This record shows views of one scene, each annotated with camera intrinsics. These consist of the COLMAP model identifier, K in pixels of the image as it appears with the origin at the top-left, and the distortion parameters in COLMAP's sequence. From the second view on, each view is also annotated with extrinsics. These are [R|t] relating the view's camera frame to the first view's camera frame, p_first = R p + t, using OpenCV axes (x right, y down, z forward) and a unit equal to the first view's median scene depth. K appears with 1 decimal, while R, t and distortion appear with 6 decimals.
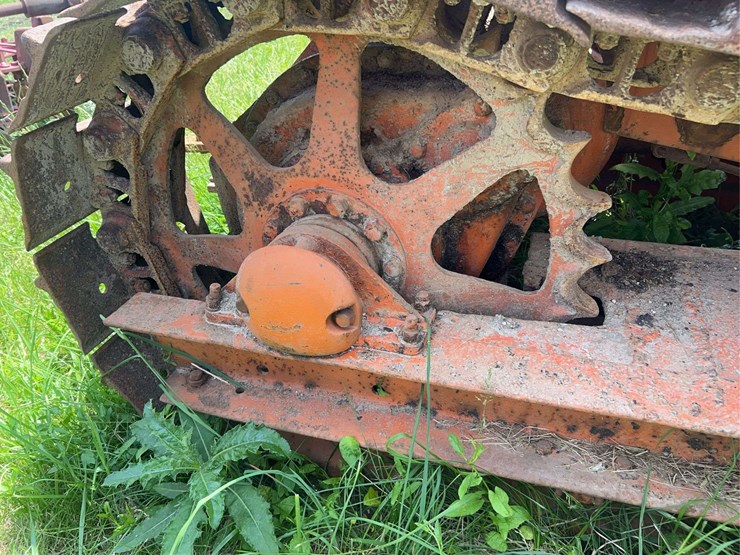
lens RADIAL K [[588.7, 0, 373.3], [0, 588.7, 273.4], [0, 0, 1]] dist [0.050417, -0.064202]
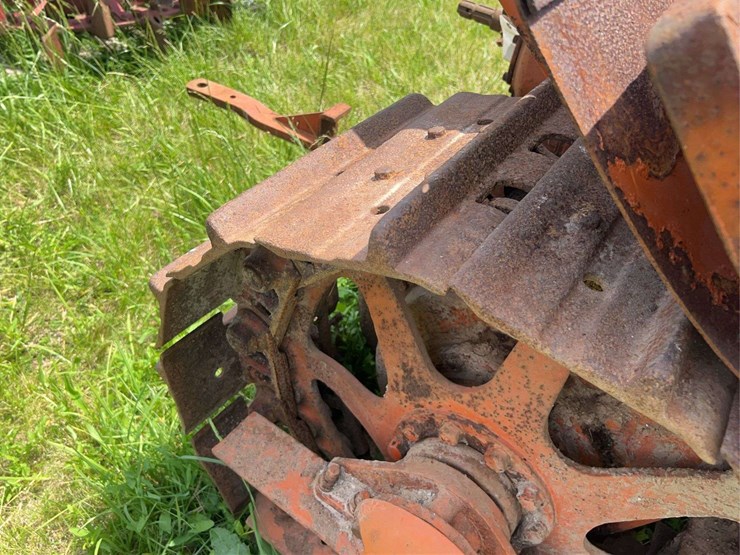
lens RADIAL K [[588.7, 0, 373.3], [0, 588.7, 273.4], [0, 0, 1]] dist [0.050417, -0.064202]
pose [[0.942020, 0.321473, -0.096189, -0.215747], [-0.295036, 0.930062, 0.218950, -0.459863], [0.159848, -0.177876, 0.970983, 0.182503]]
